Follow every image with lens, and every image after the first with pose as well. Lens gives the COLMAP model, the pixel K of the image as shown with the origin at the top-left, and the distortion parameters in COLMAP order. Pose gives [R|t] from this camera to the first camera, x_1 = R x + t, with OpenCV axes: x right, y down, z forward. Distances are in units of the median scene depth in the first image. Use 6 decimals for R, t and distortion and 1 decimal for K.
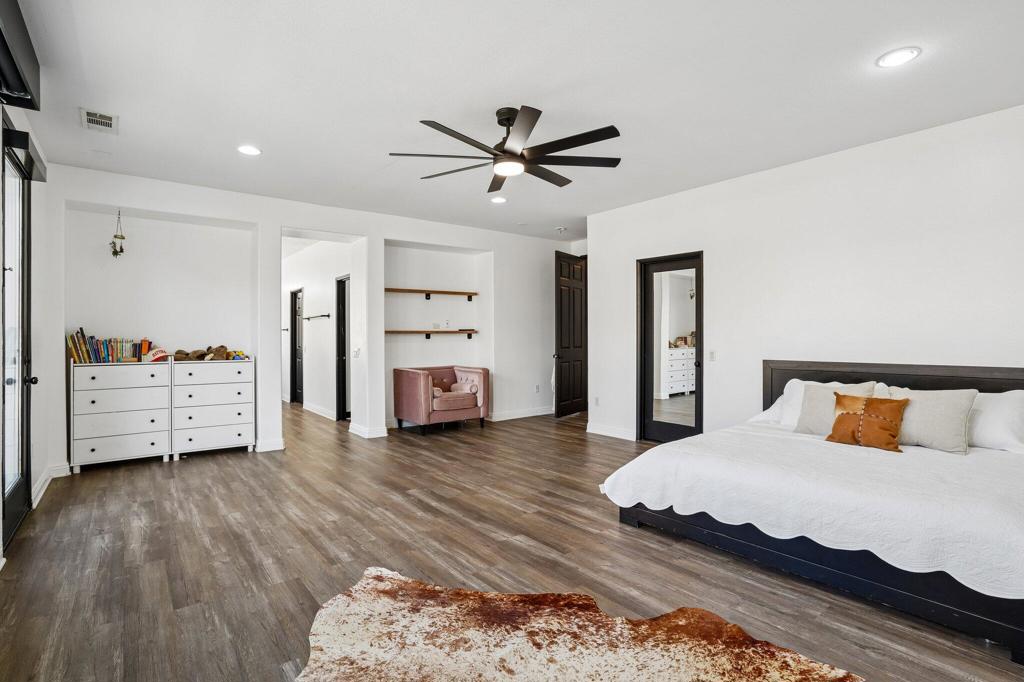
lens RADIAL K [[491.4, 0, 517.9], [0, 491.4, 342.4], [0, 0, 1]] dist [-0.004648, -0.000345]
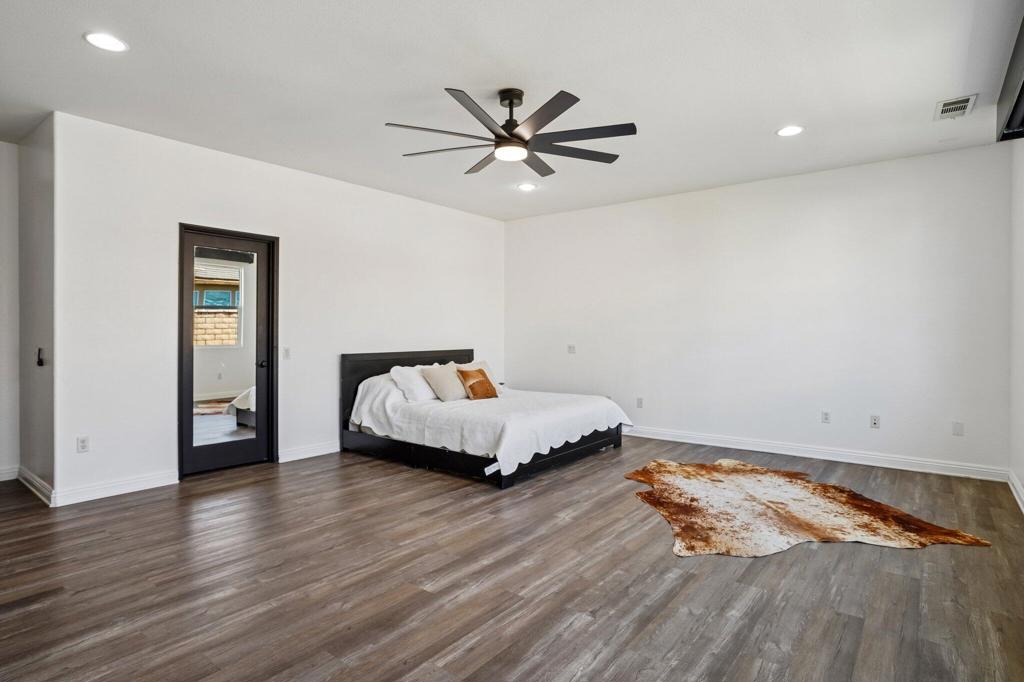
lens RADIAL K [[532.3, 0, 515.4], [0, 532.3, 337.8], [0, 0, 1]] dist [-0.003611, -0.000085]
pose [[-0.231387, 0.005251, 0.972848, -1.247588], [0.004719, 0.999980, -0.004275, 0.012869], [-0.972850, 0.003602, -0.231407, 1.528221]]
